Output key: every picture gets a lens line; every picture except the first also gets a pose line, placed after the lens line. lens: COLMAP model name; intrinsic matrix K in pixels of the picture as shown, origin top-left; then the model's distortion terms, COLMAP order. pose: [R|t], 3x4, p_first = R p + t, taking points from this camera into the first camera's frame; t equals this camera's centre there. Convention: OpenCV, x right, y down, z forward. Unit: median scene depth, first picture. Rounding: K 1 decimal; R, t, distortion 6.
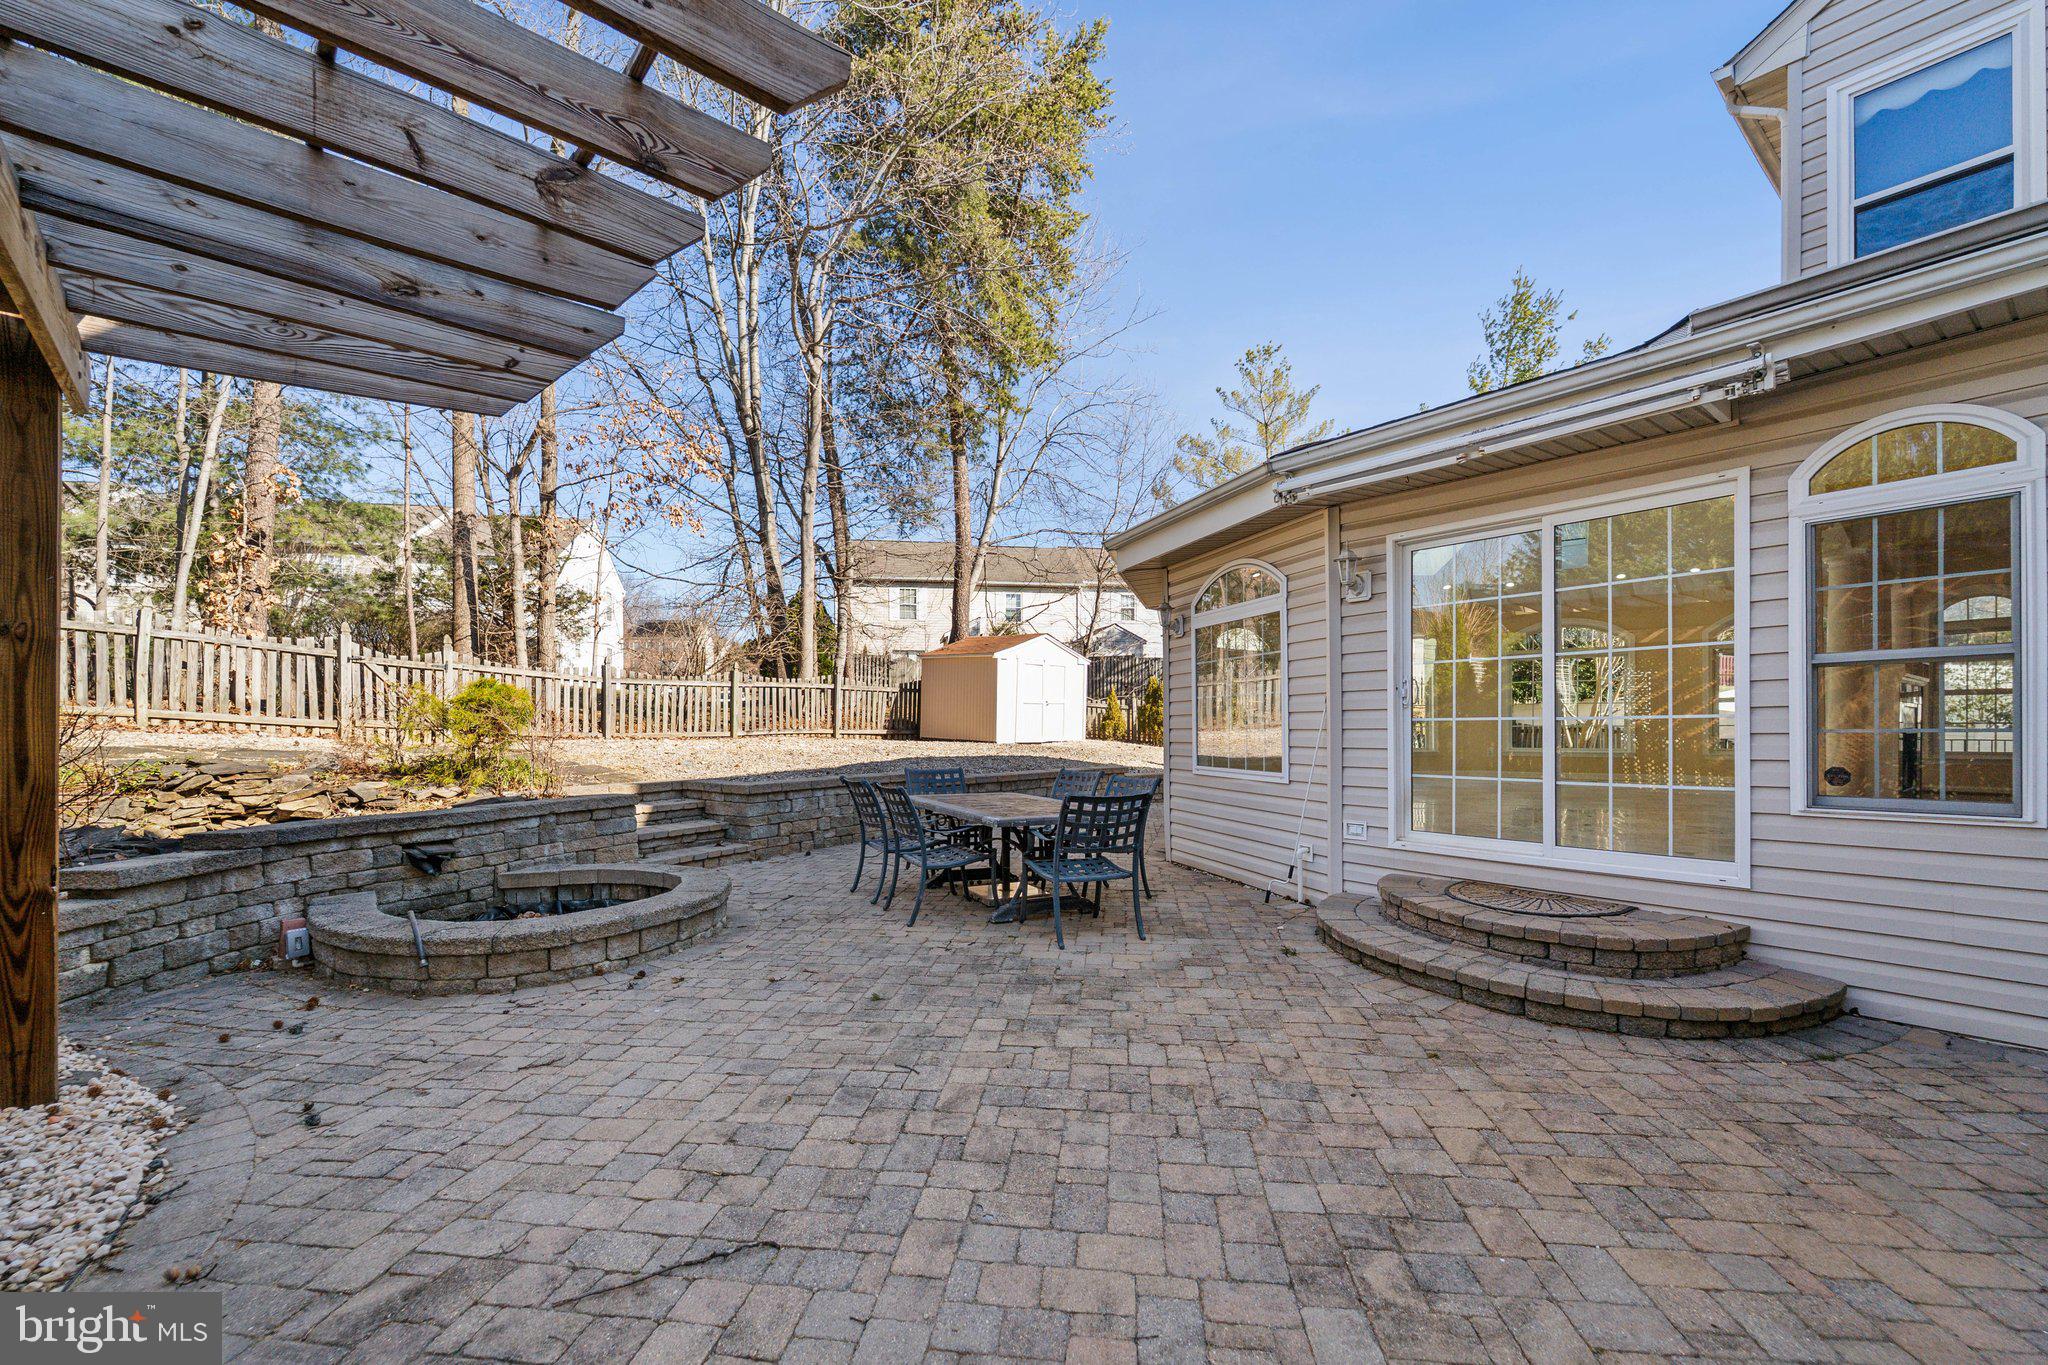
lens RADIAL K [[849.7, 0, 1030.4], [0, 849.7, 730.1], [0, 0, 1]] dist [0.007672, -0.000378]
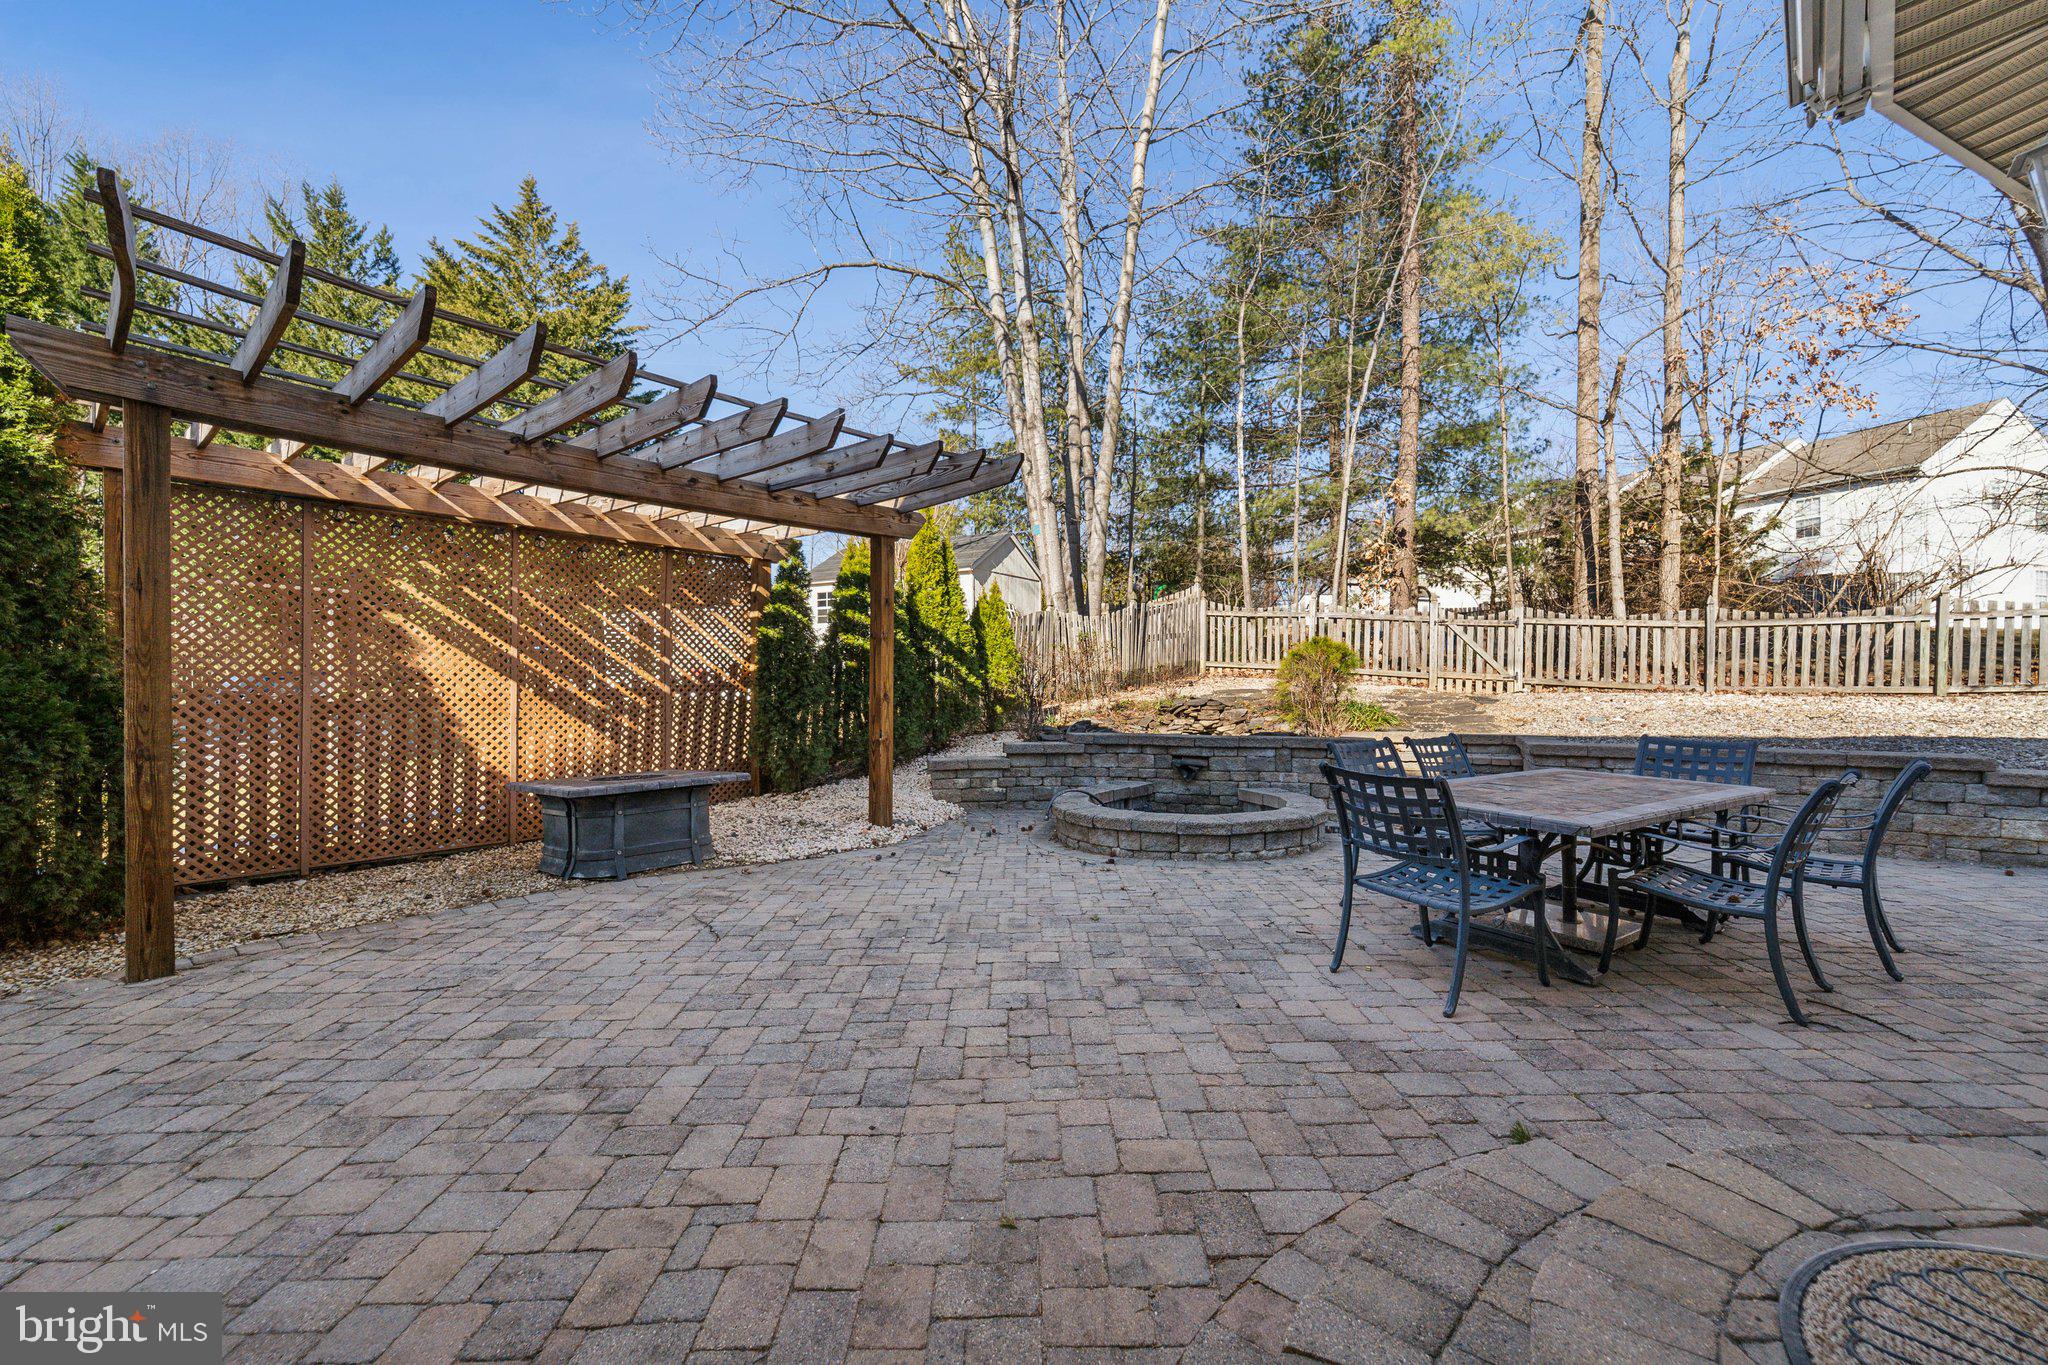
lens RADIAL K [[832.1, 0, 1035.4], [0, 832.1, 677.8], [0, 0, 1]] dist [0.001427, -0.001316]
pose [[0.107695, -0.002771, -0.994180, 0.698387], [-0.006199, 0.999975, -0.003459, 0.006960], [0.994165, 0.006535, 0.107675, 0.638079]]
